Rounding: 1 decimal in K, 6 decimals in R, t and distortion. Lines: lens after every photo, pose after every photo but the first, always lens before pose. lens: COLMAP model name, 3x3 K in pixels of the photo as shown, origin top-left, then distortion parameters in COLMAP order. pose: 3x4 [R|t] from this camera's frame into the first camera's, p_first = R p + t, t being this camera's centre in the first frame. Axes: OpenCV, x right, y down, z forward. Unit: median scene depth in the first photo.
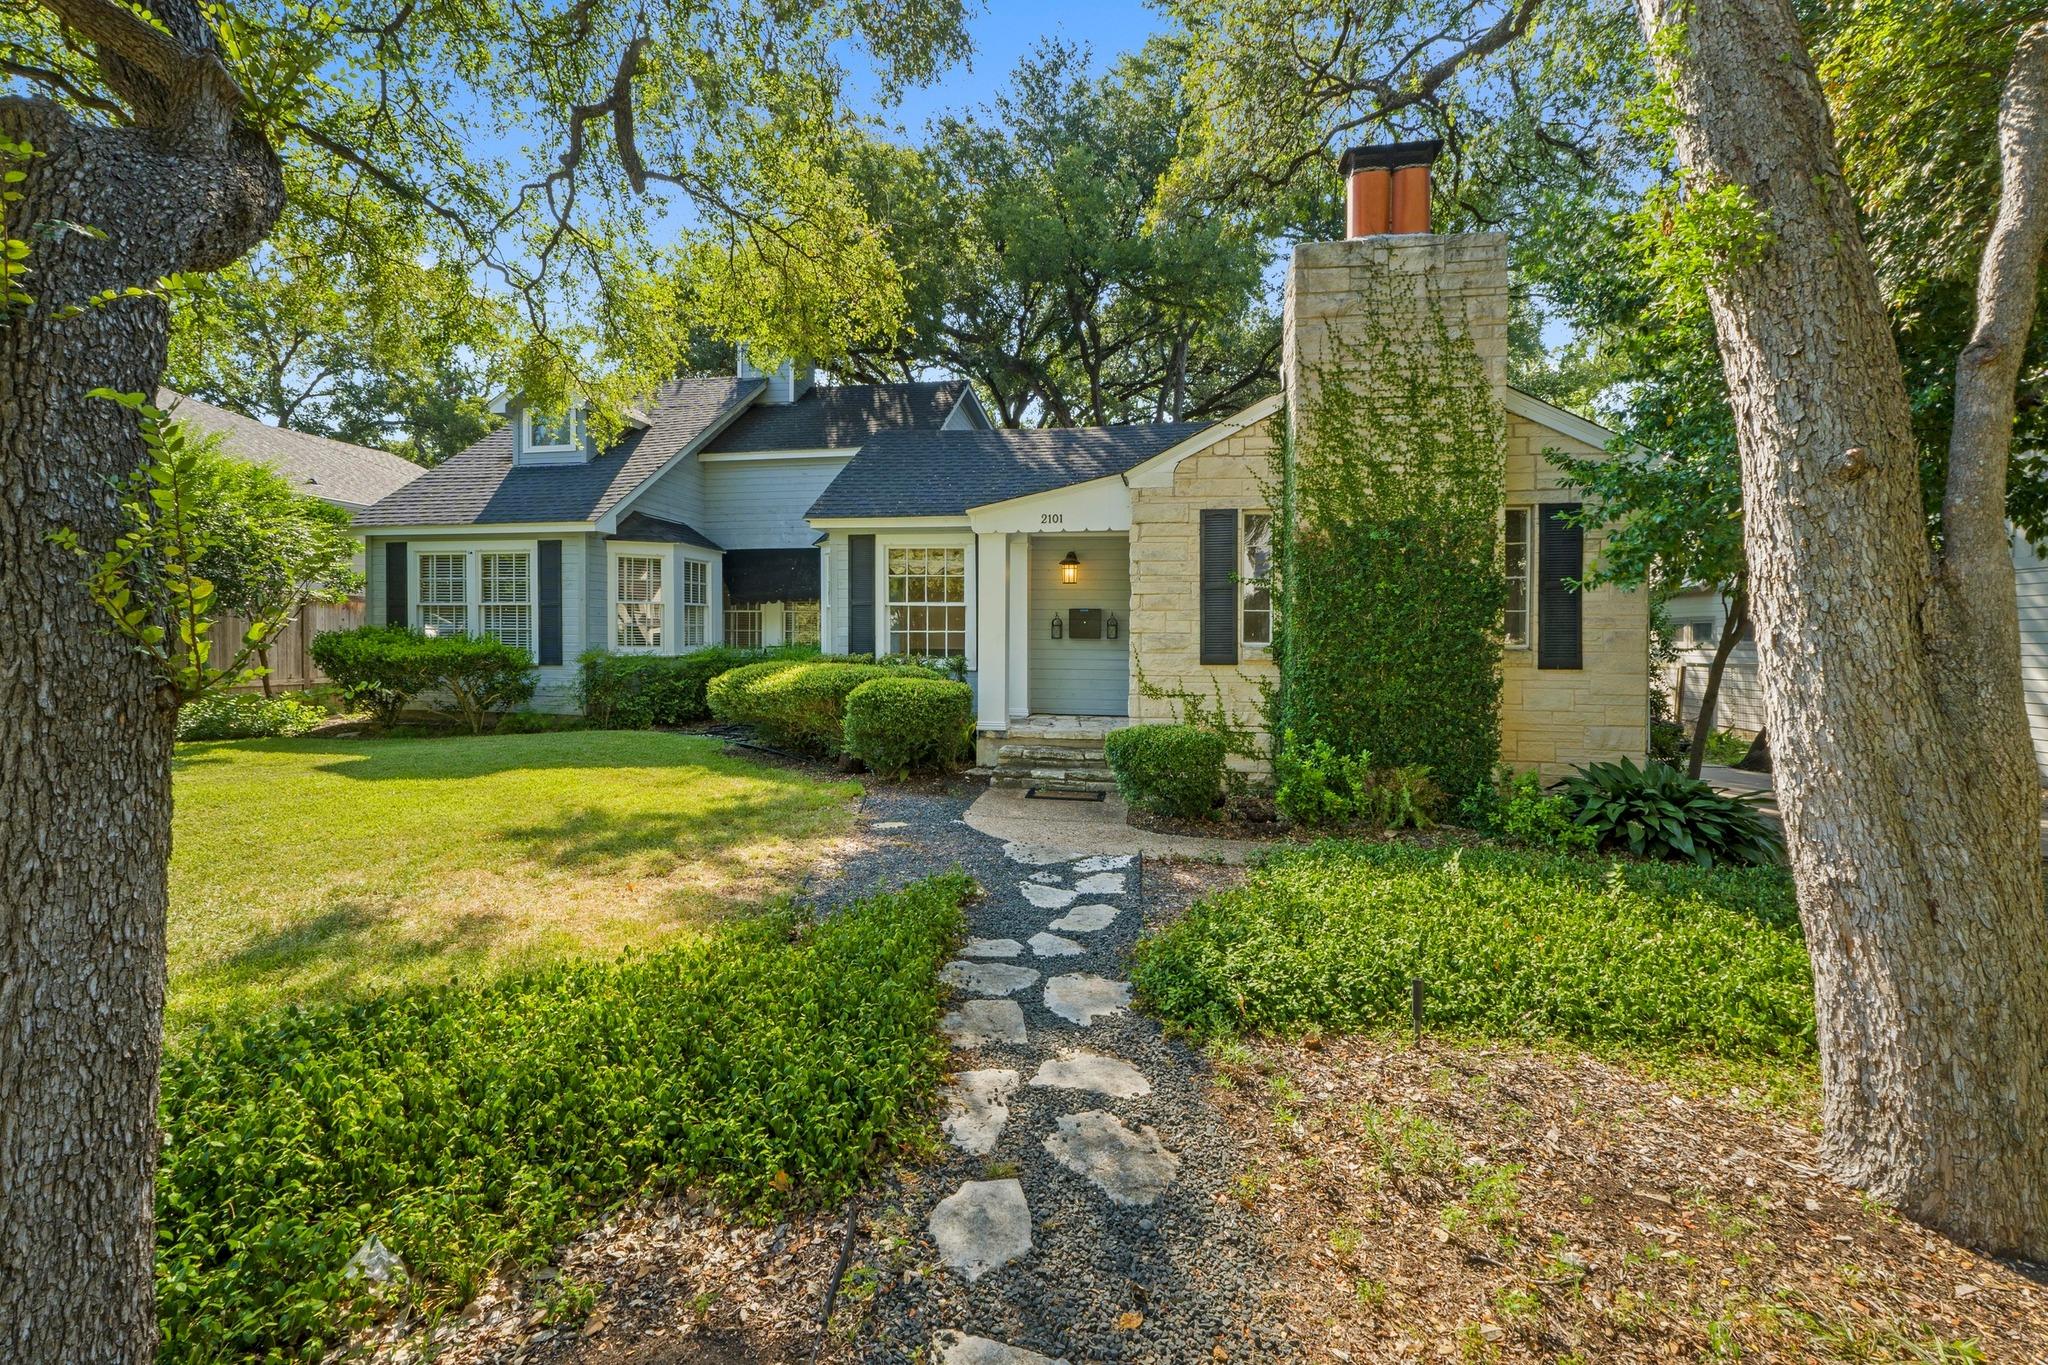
lens RADIAL K [[880.6, 0, 1024.0], [0, 880.6, 631.3], [0, 0, 1]] dist [-0.004852, -0.000376]
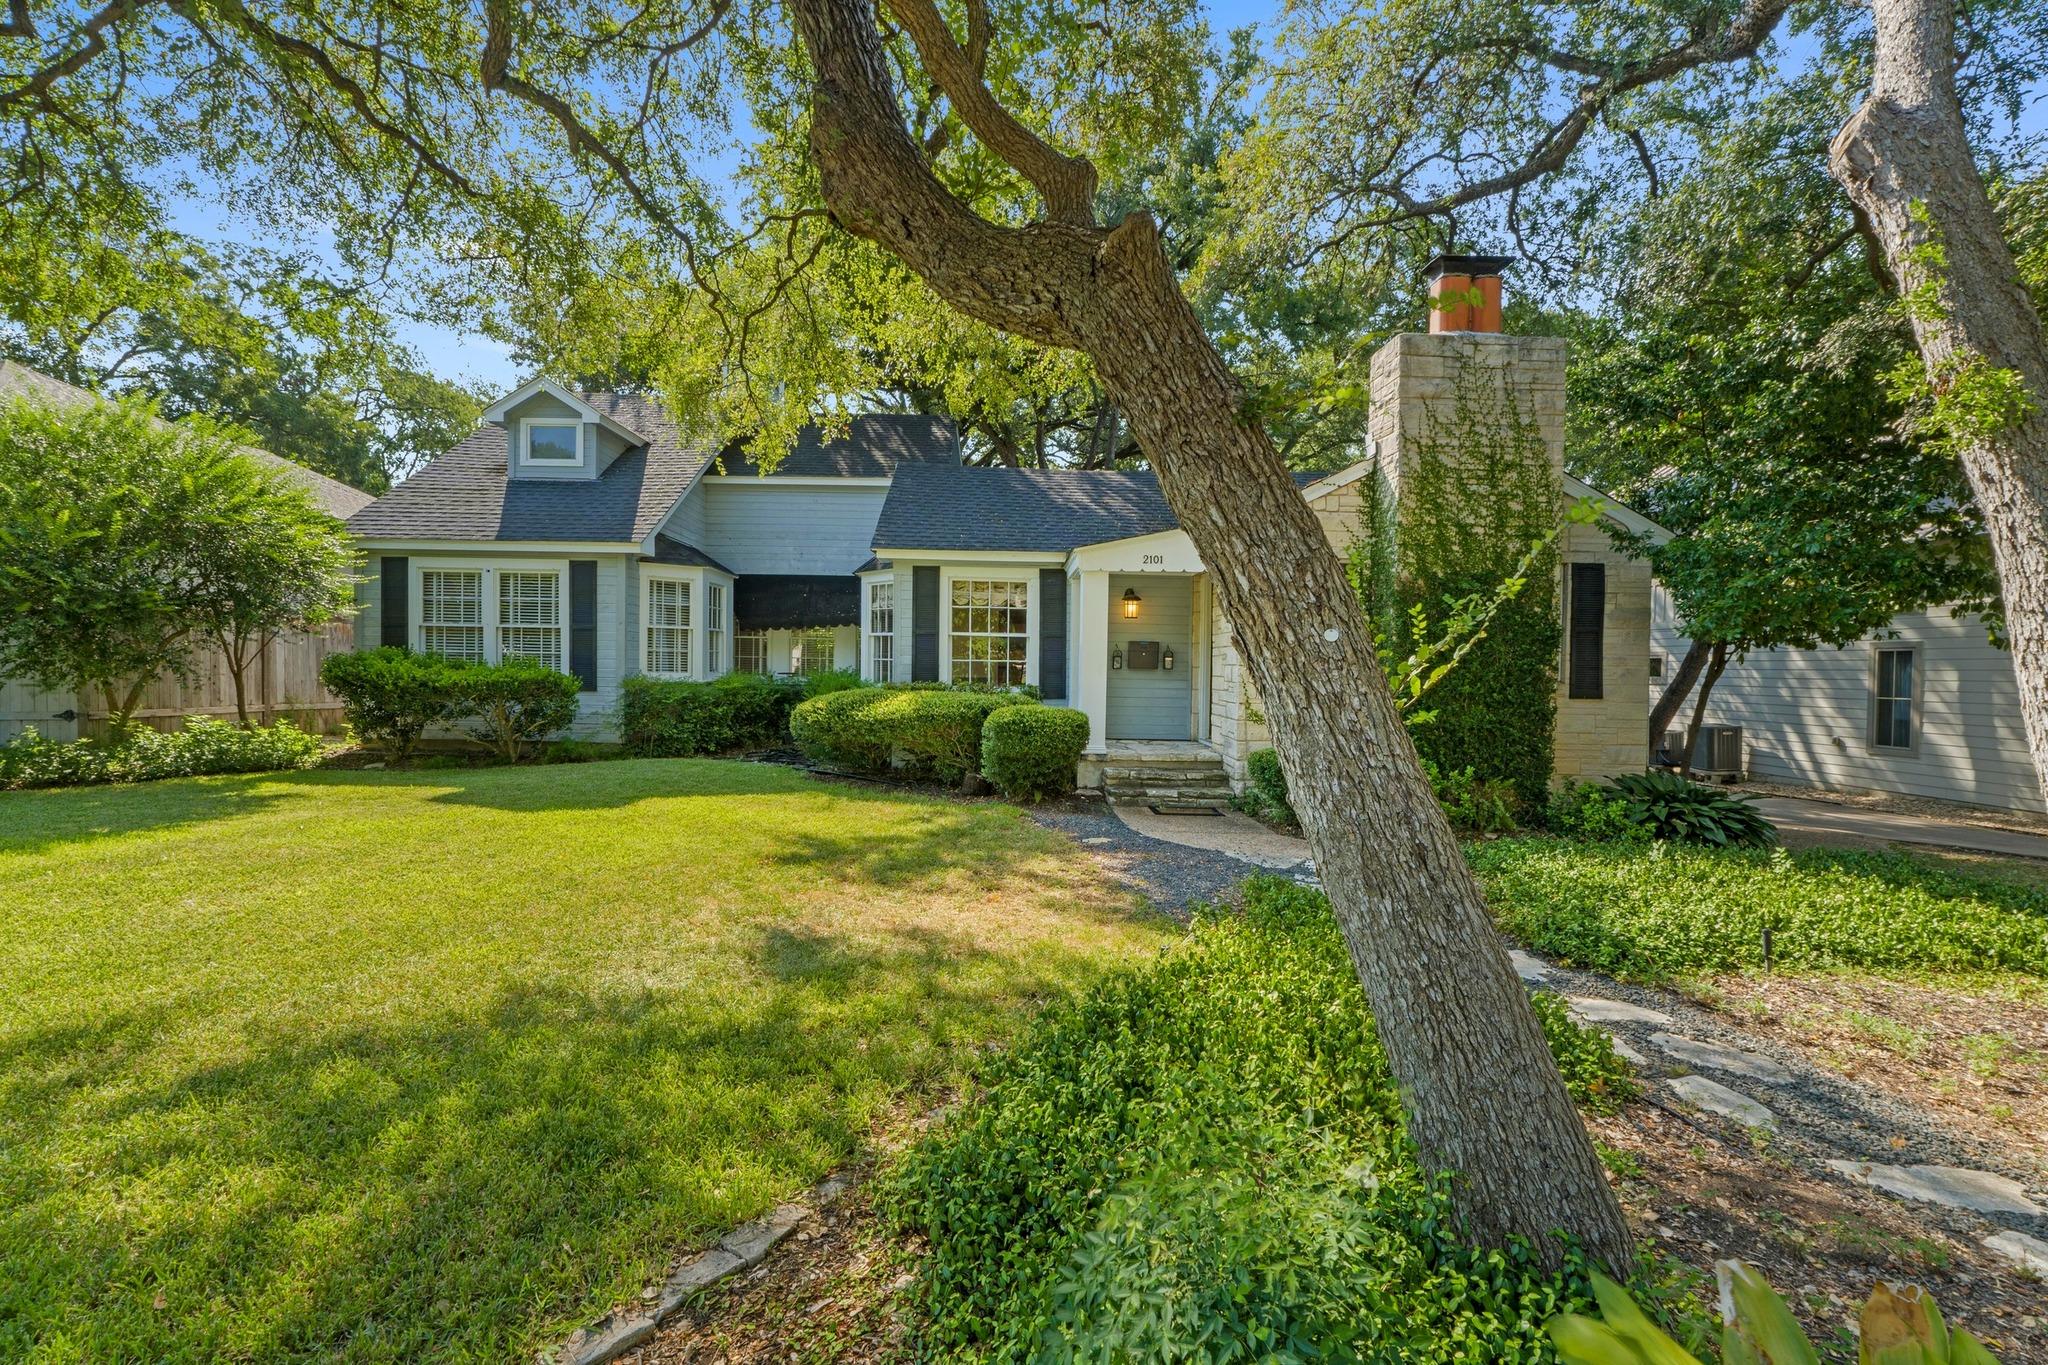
lens RADIAL K [[875.6, 0, 1005.6], [0, 875.6, 663.5], [0, 0, 1]] dist [-0.005317, -0.000651]
pose [[0.980714, 0.010340, 0.195176, -0.353732], [-0.011615, 0.999918, 0.005391, -0.002714], [-0.195104, -0.007554, 0.980753, -0.029767]]
